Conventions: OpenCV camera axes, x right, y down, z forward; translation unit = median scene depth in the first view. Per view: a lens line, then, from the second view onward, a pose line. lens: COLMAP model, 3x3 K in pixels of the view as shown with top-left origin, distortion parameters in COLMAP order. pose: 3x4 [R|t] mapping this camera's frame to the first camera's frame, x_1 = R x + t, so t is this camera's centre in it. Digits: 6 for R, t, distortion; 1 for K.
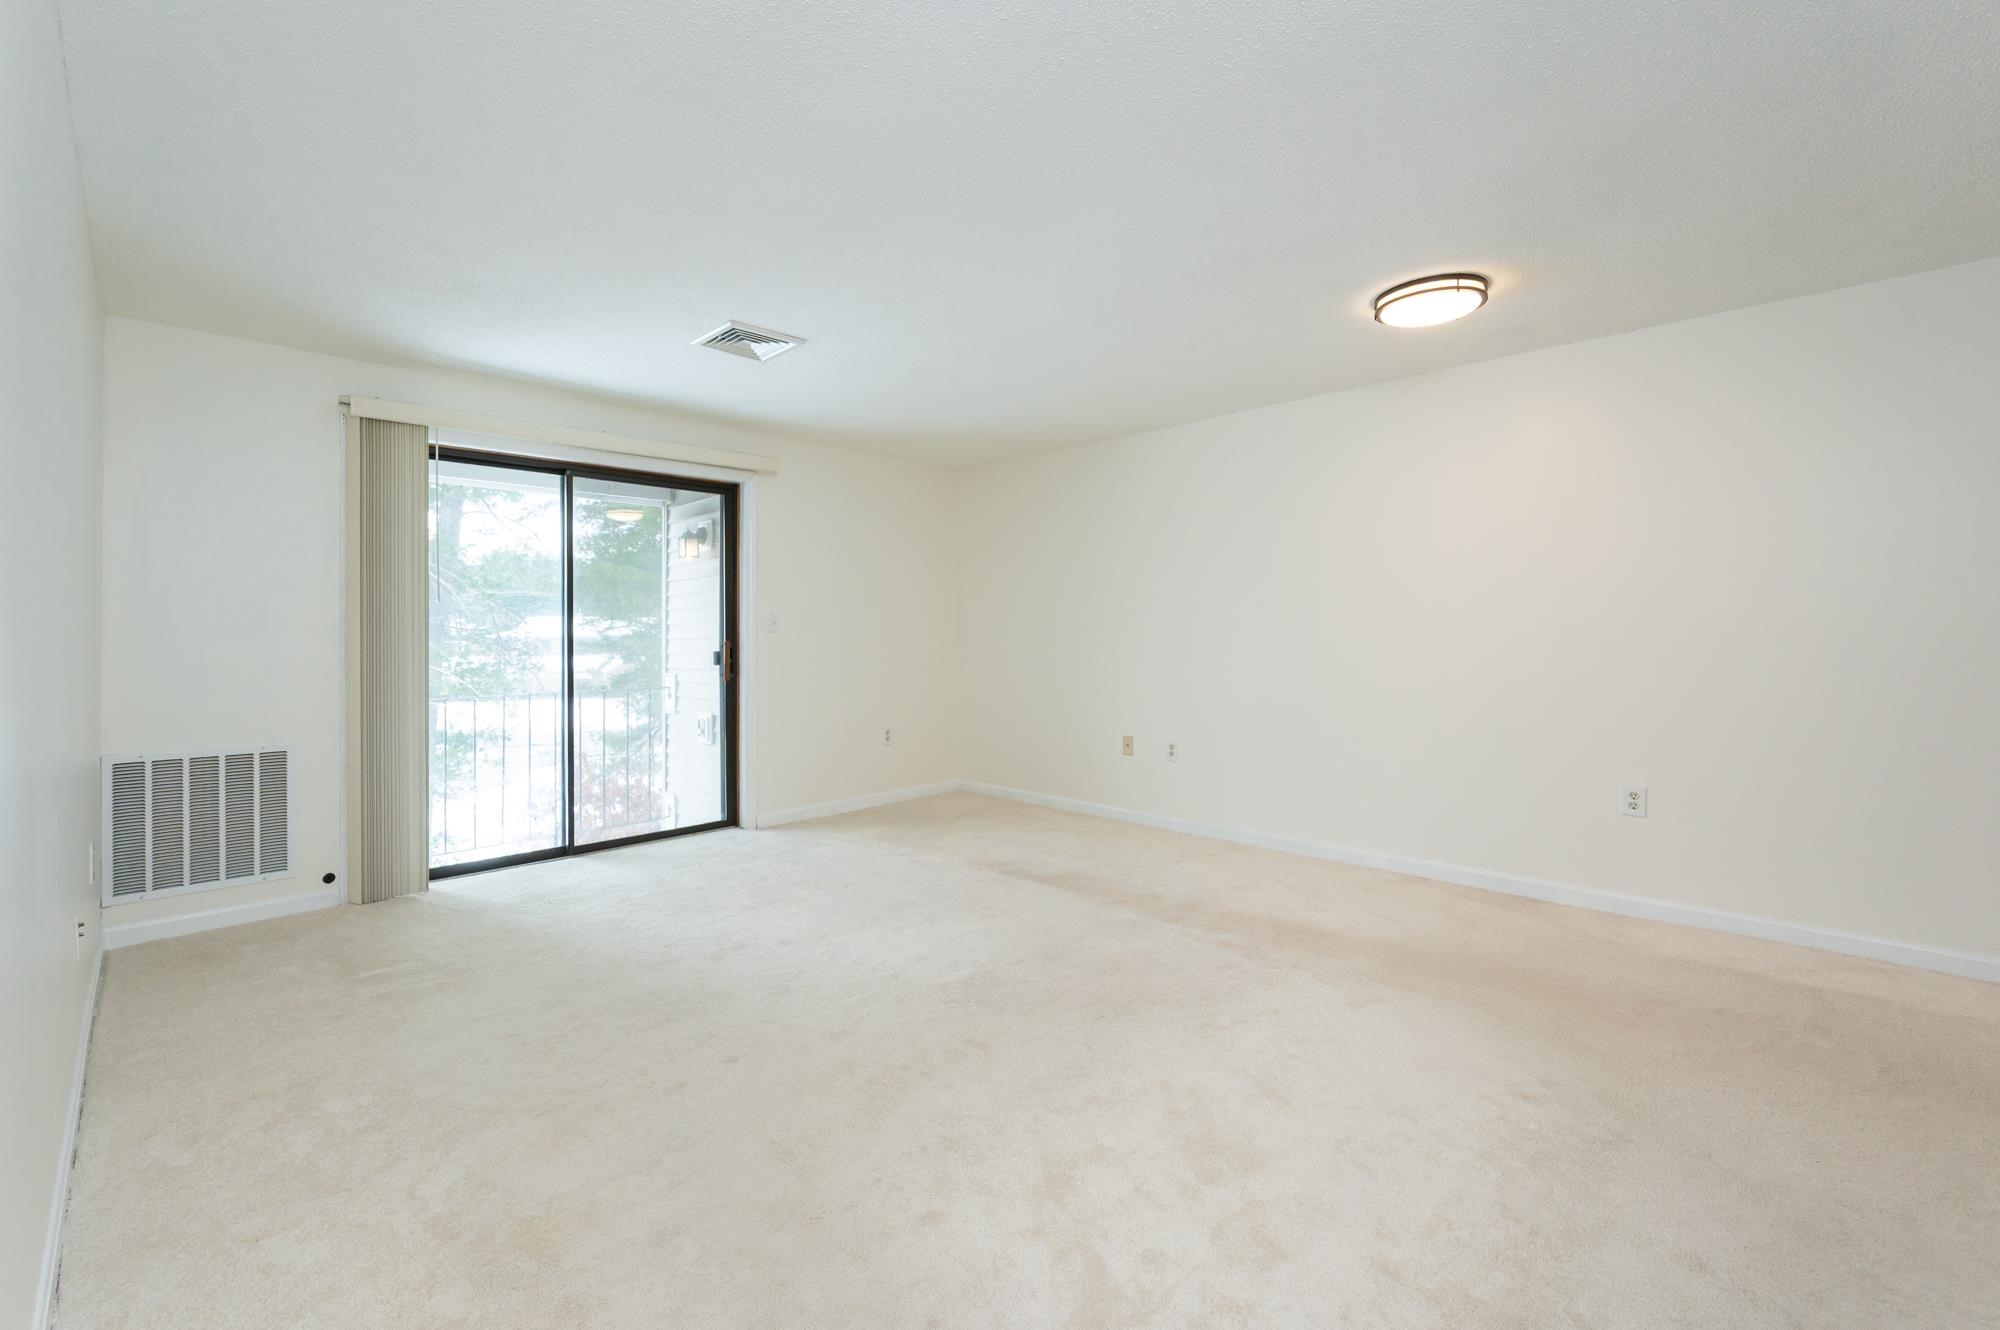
lens RADIAL K [[827.2, 0, 986.5], [0, 827.2, 646.7], [0, 0, 1]] dist [0.009187, 0.000400]
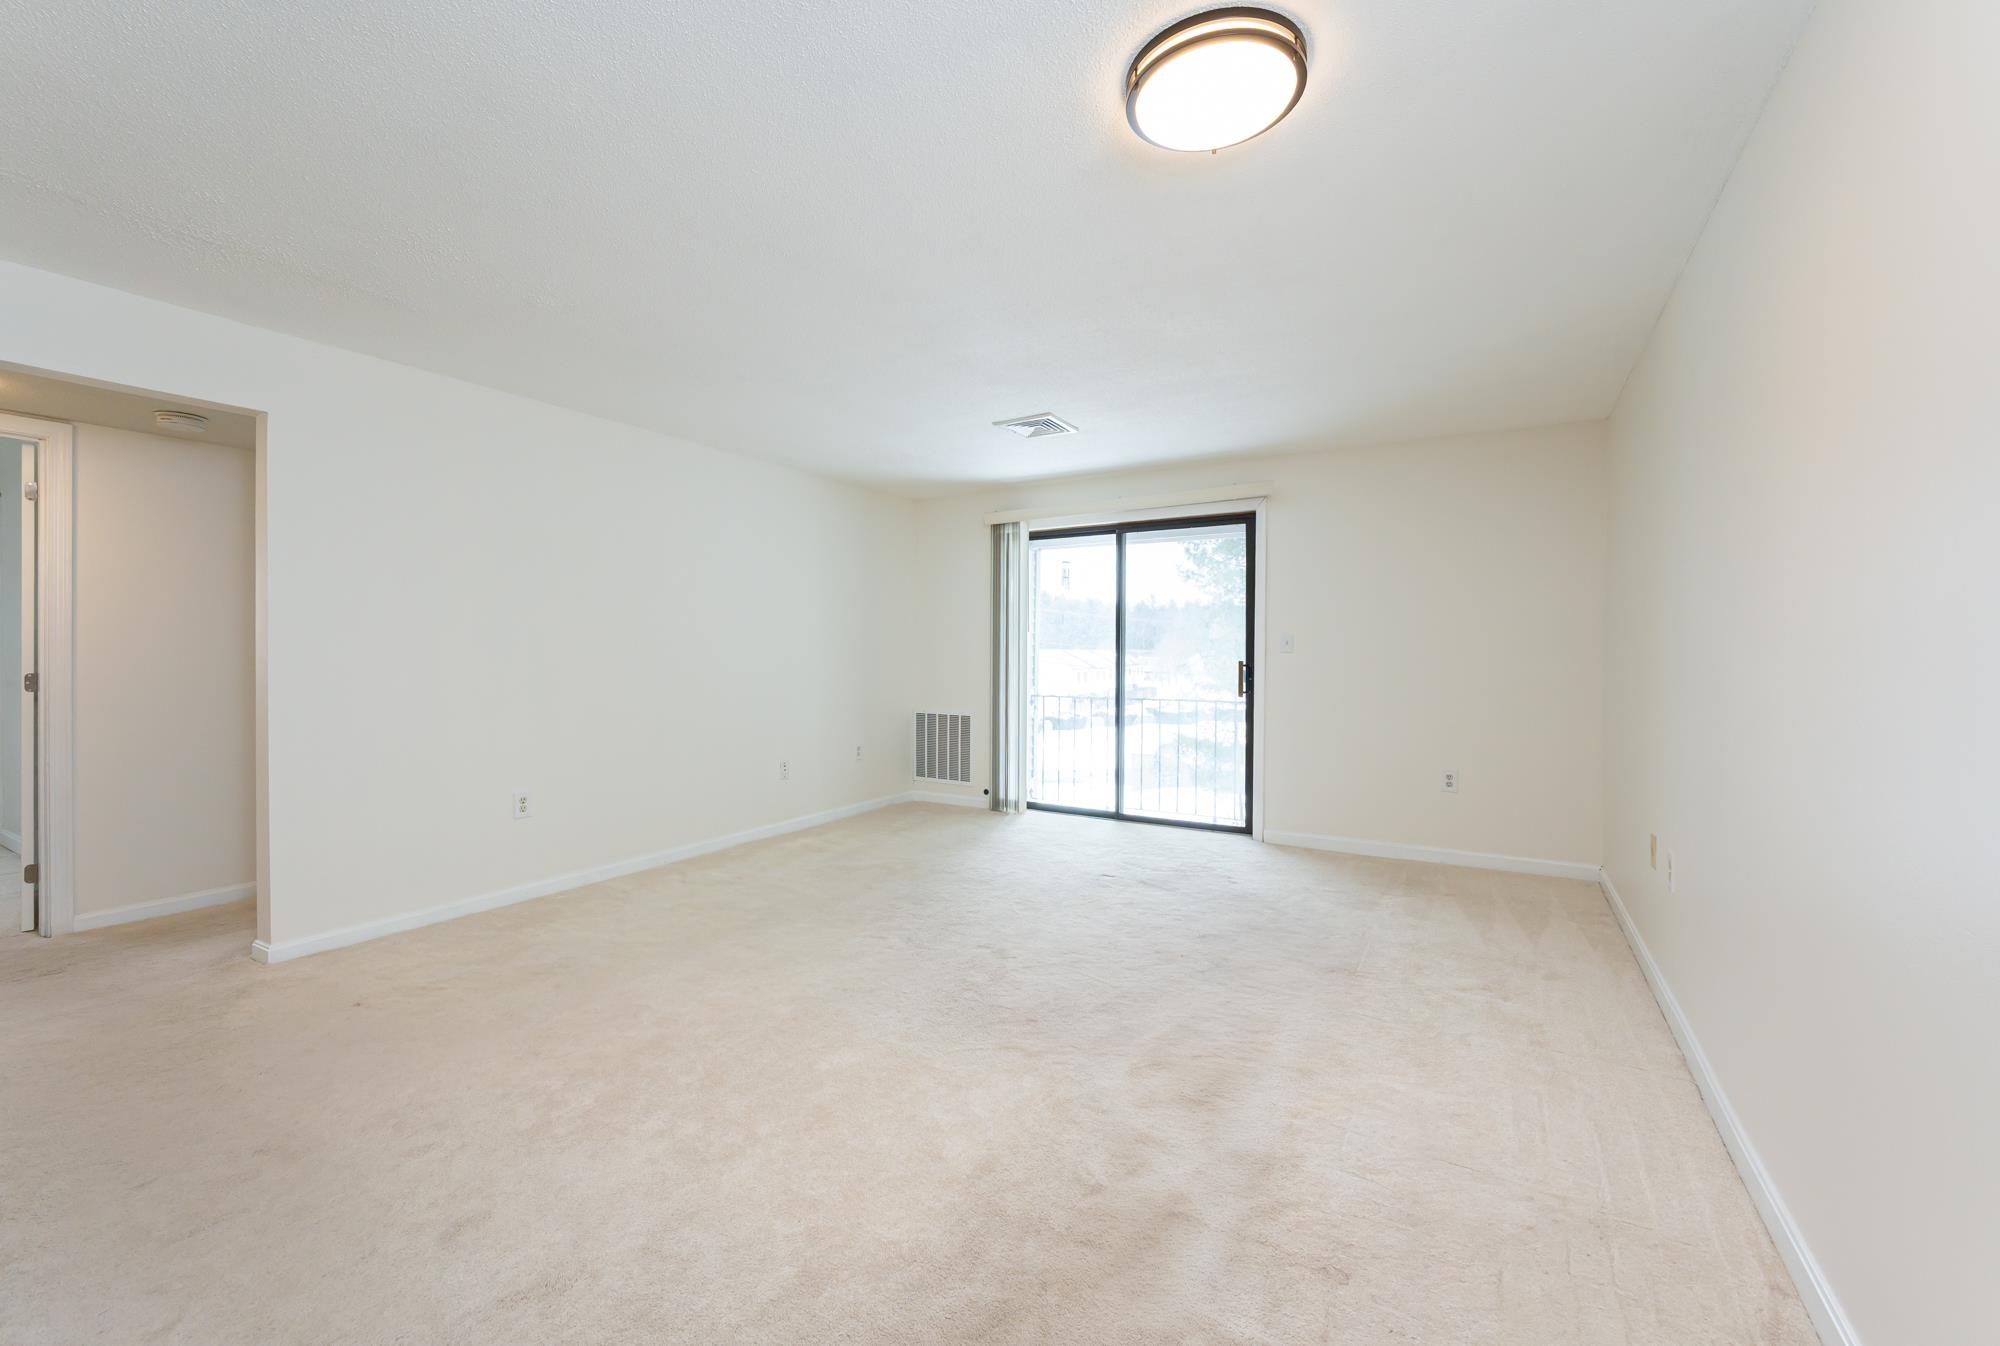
lens RADIAL K [[806.3, 0, 1001.4], [0, 806.3, 653.8], [0, 0, 1]] dist [0.018348, -0.000110]
pose [[0.262902, 0.010689, -0.964763, 0.844170], [-0.018218, 0.999815, 0.006112, -0.021907], [0.964651, 0.015969, 0.263048, 0.585691]]
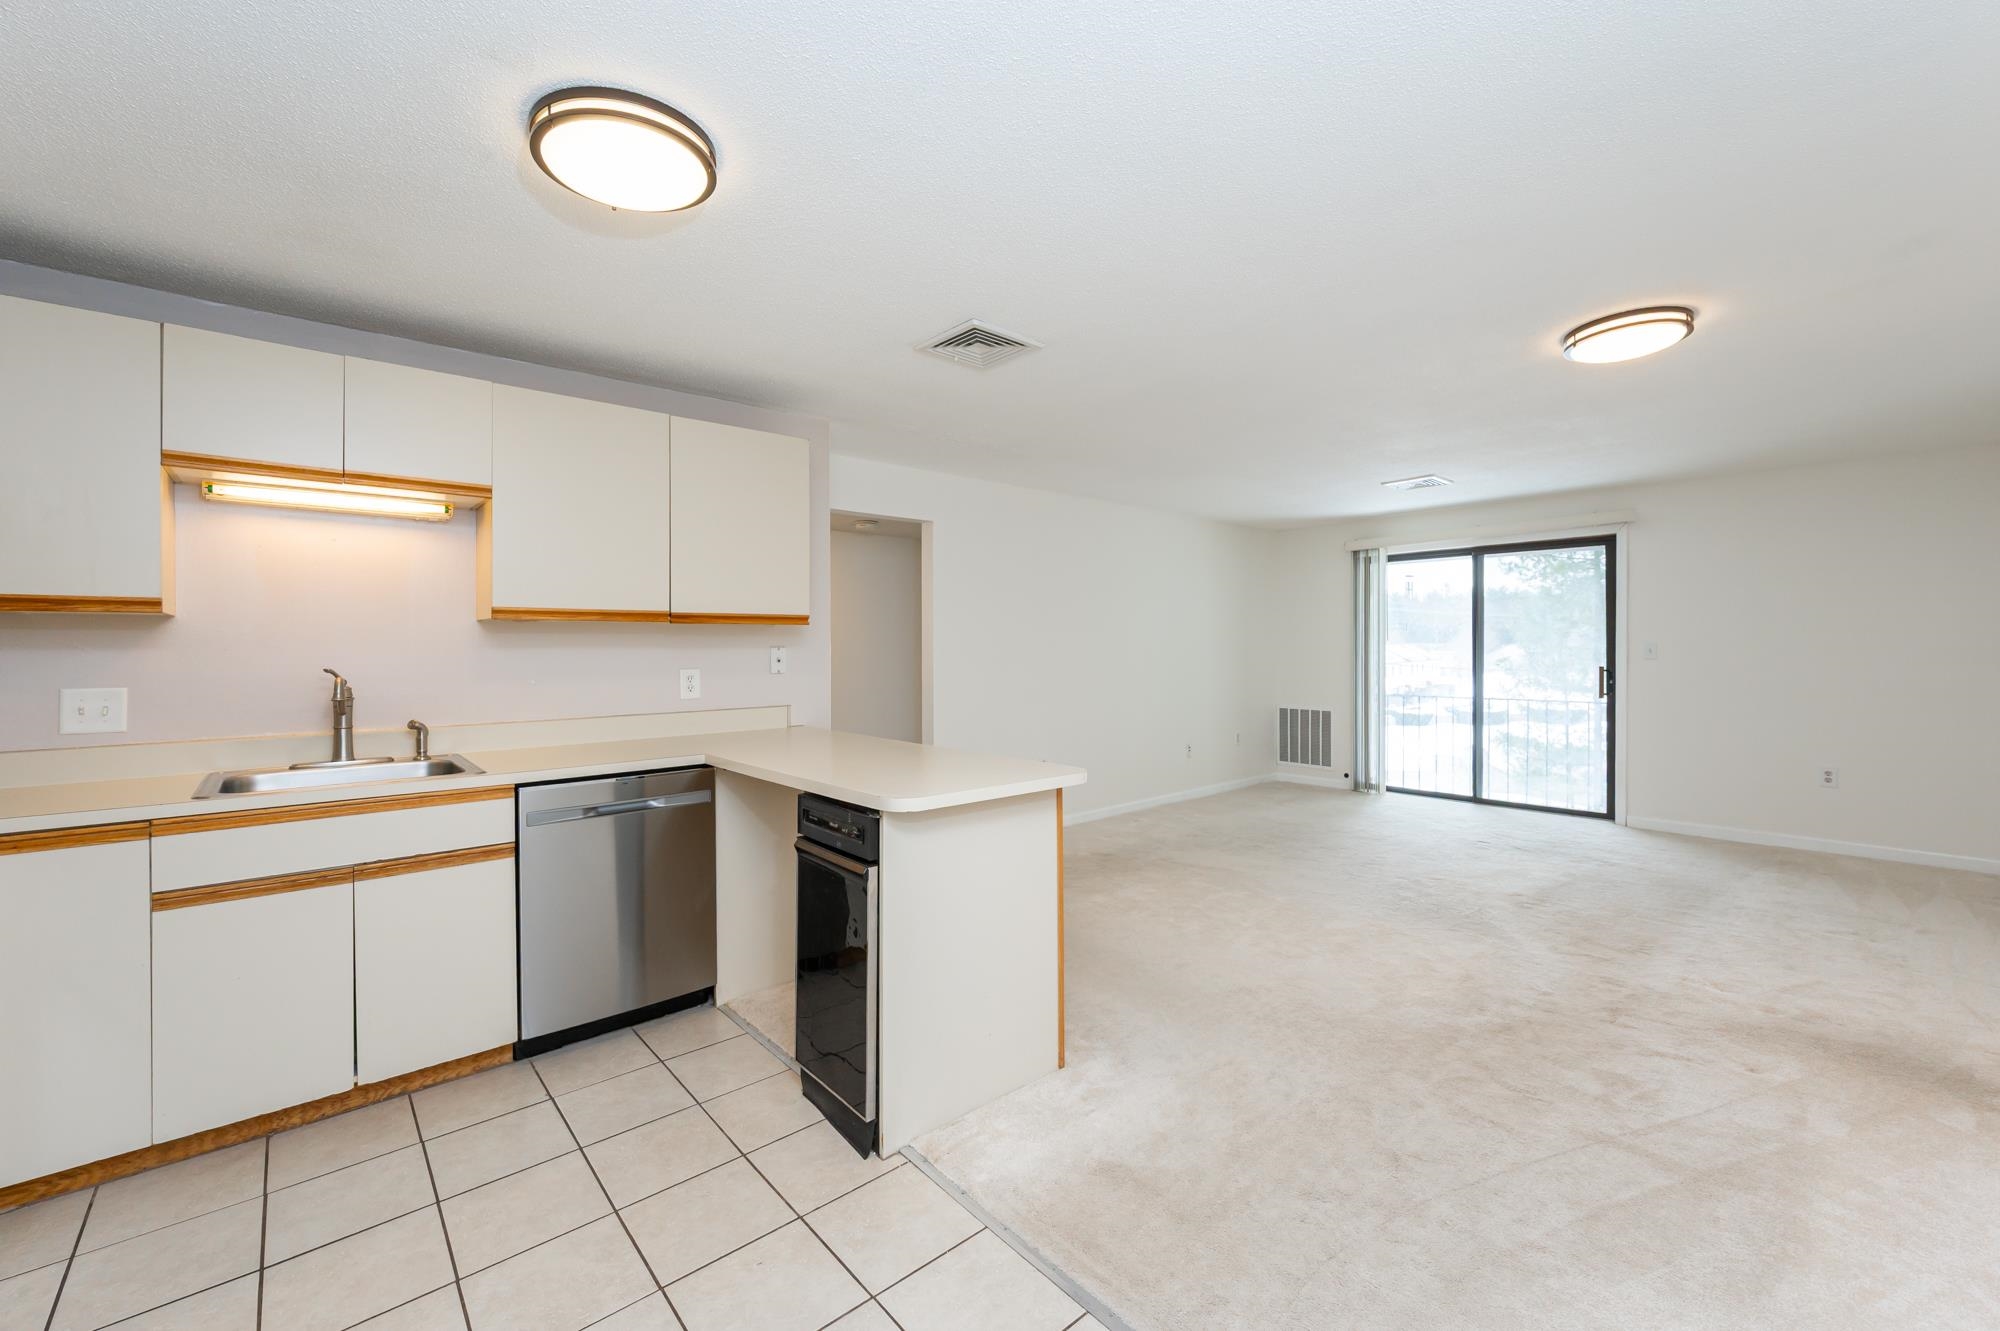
lens RADIAL K [[827.2, 0, 1015.8], [0, 827.2, 646.2], [0, 0, 1]] dist [0.009187, 0.000400]
pose [[-0.018984, 0.008989, -0.999779, 1.273054], [-0.009403, 0.999914, 0.009169, -0.053426], [0.999776, 0.009575, -0.018898, 0.220563]]
